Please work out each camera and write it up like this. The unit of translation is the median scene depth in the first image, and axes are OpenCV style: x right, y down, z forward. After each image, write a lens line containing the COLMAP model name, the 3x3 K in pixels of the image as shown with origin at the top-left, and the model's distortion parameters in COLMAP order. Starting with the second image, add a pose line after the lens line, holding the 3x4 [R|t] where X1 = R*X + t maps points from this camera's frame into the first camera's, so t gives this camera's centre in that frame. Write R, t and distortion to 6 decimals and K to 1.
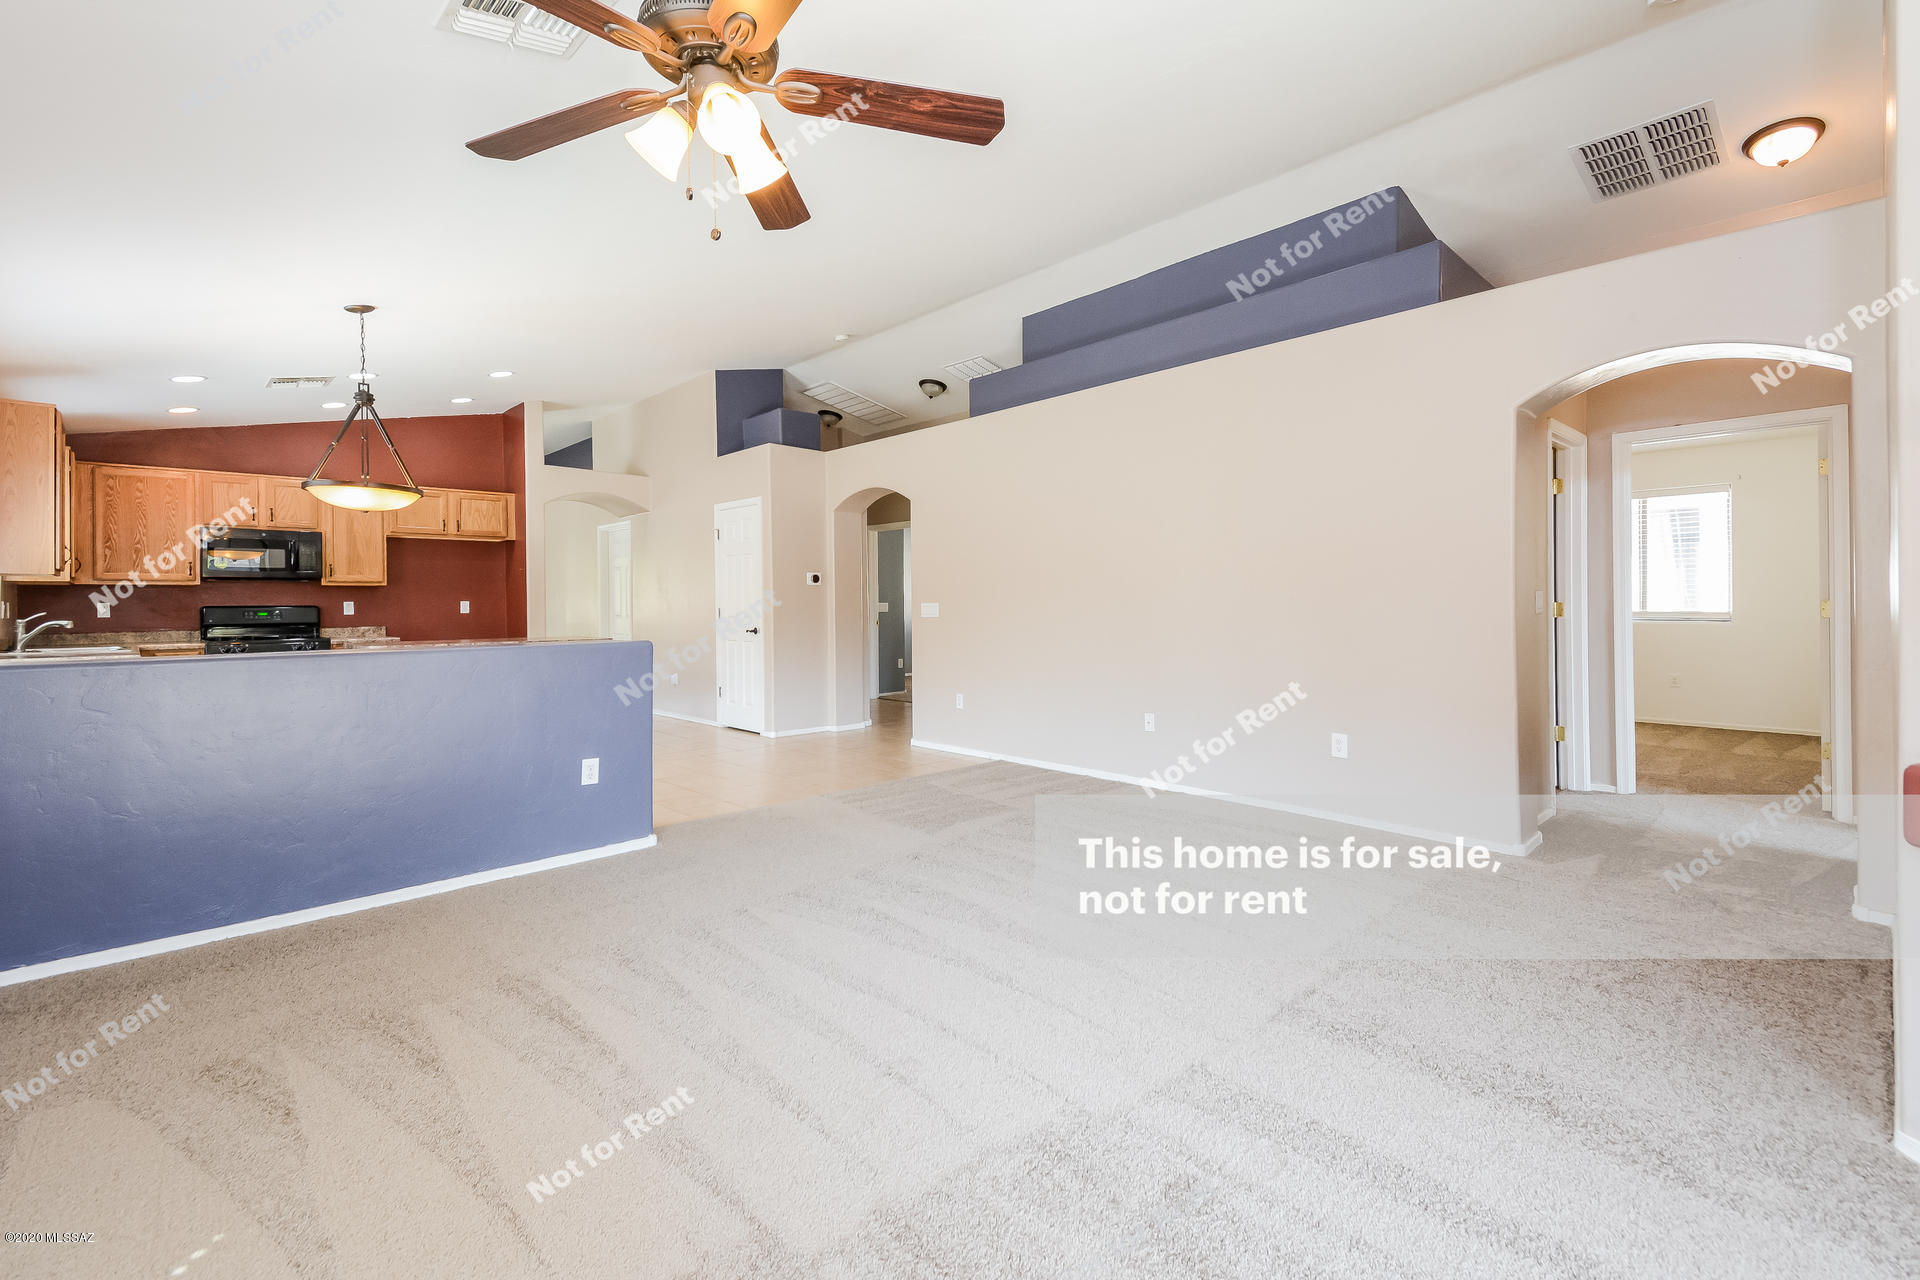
lens RADIAL K [[854.1, 0, 960.0], [0, 854.1, 640.0], [0, 0, 1]] dist [-0.000790, -0.001224]
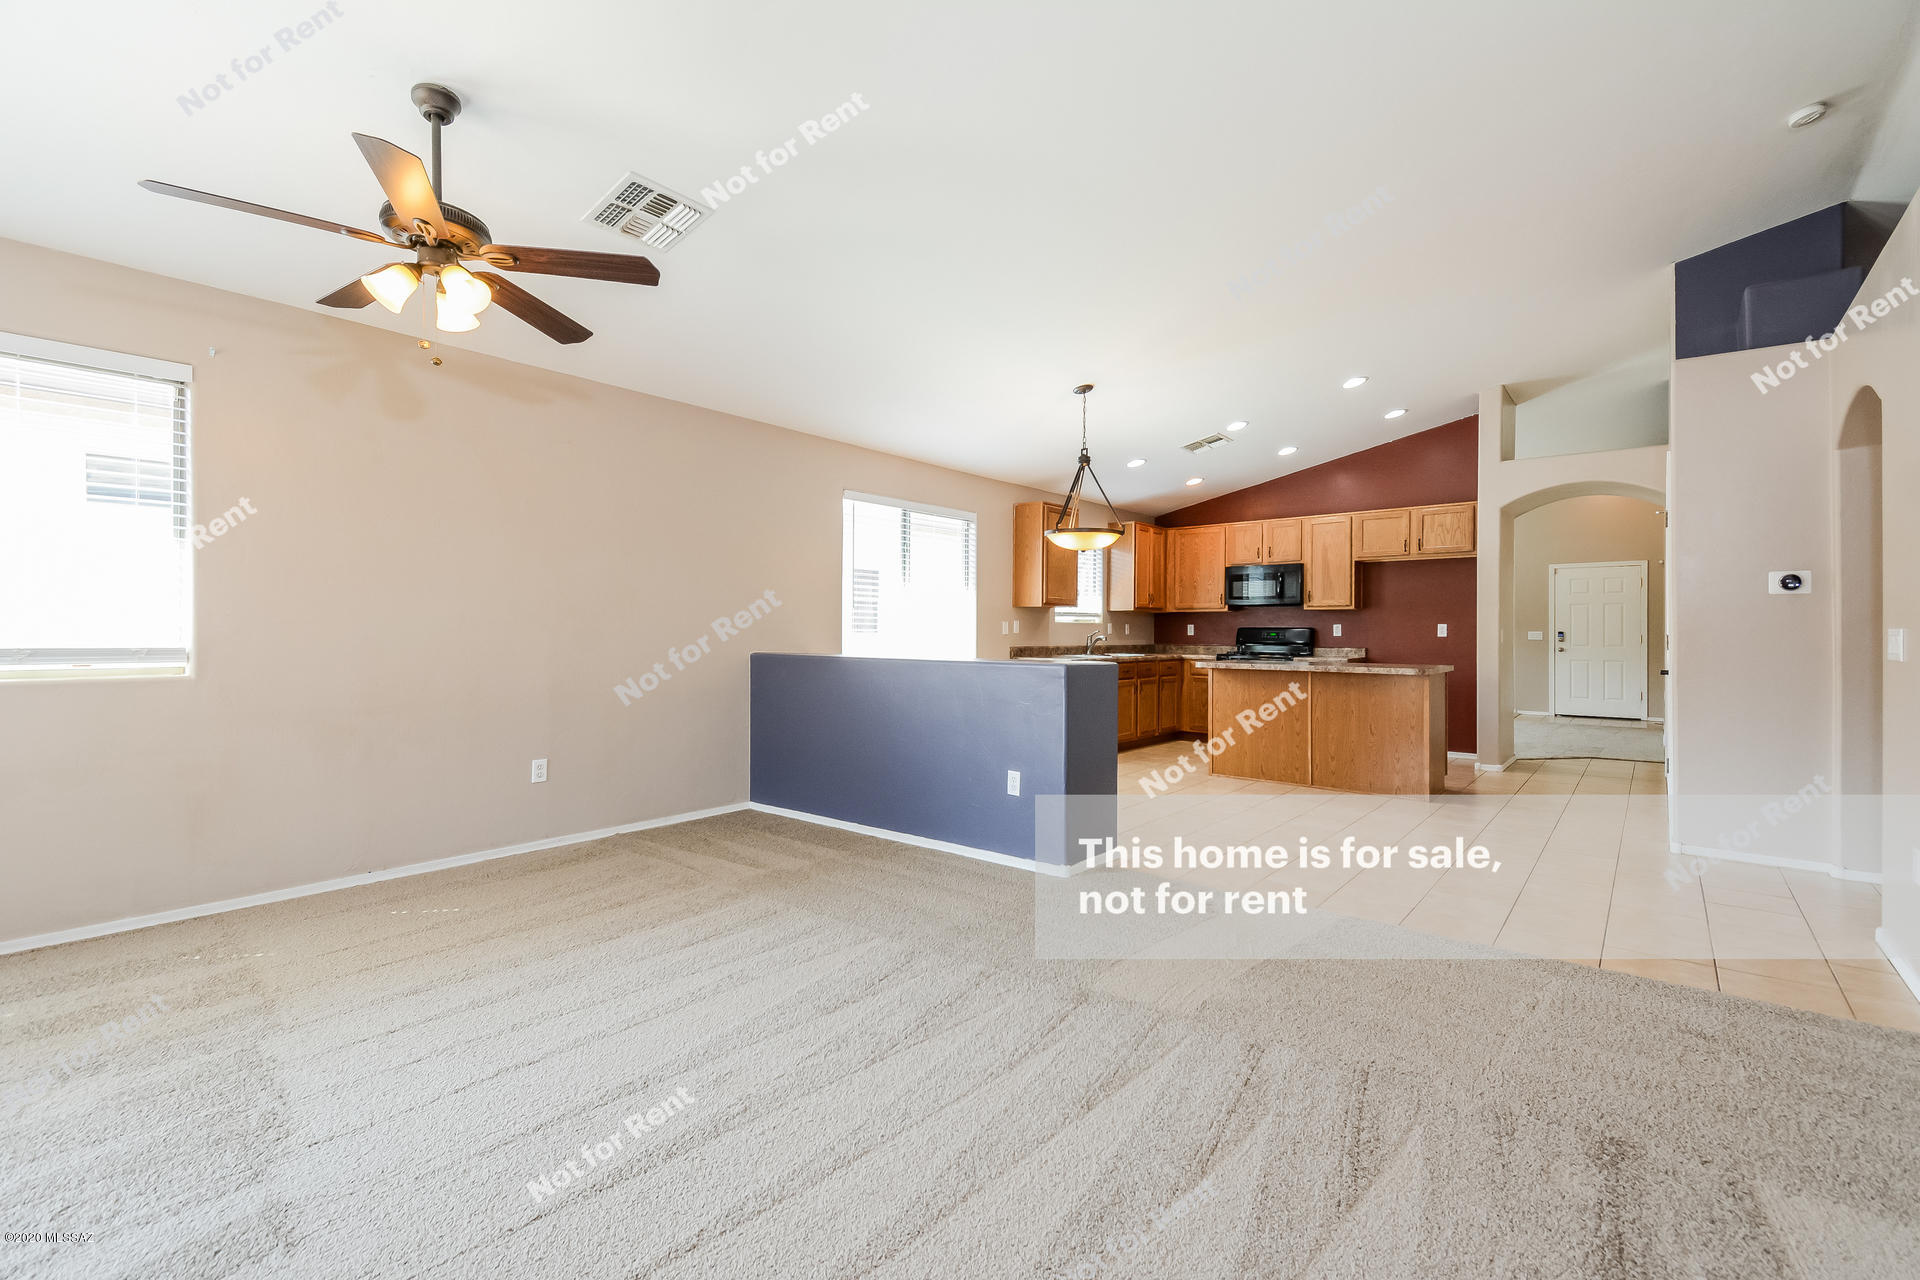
lens RADIAL K [[837.3, 0, 971.8], [0, 837.3, 636.5], [0, 0, 1]] dist [0.001389, 0.000346]
pose [[0.119214, 0.007401, -0.992841, 0.308361], [-0.040358, 0.999182, 0.002603, -0.013865], [0.992048, 0.039759, 0.119415, 0.433971]]
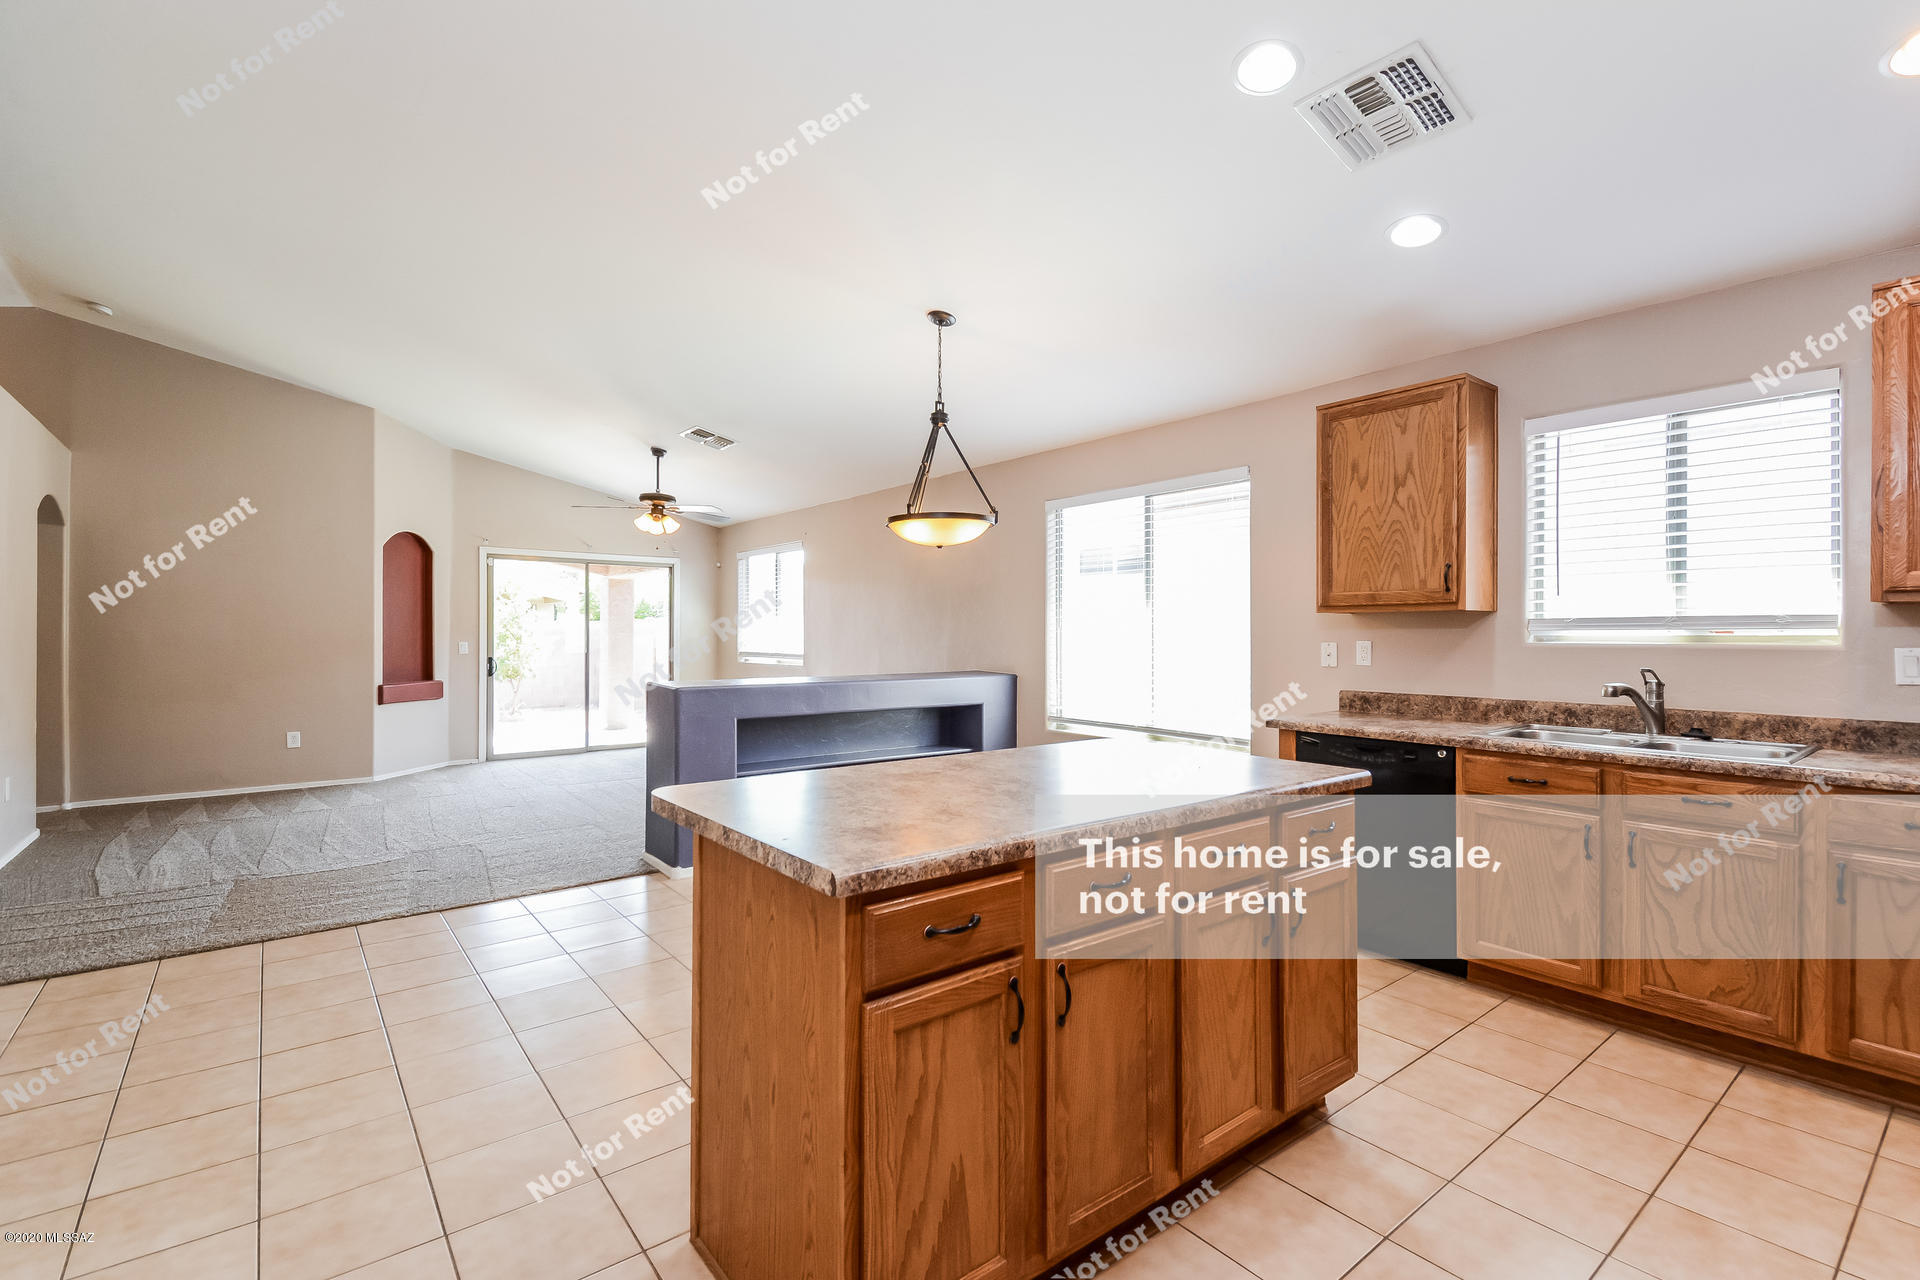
lens RADIAL K [[854.1, 0, 960.0], [0, 854.1, 640.0], [0, 0, 1]] dist [-0.000790, -0.001224]
pose [[-0.993929, 0.002135, 0.109999, -0.511752], [0.007220, 0.998922, 0.045855, -0.059533], [-0.109782, 0.046371, -0.992873, 1.168961]]
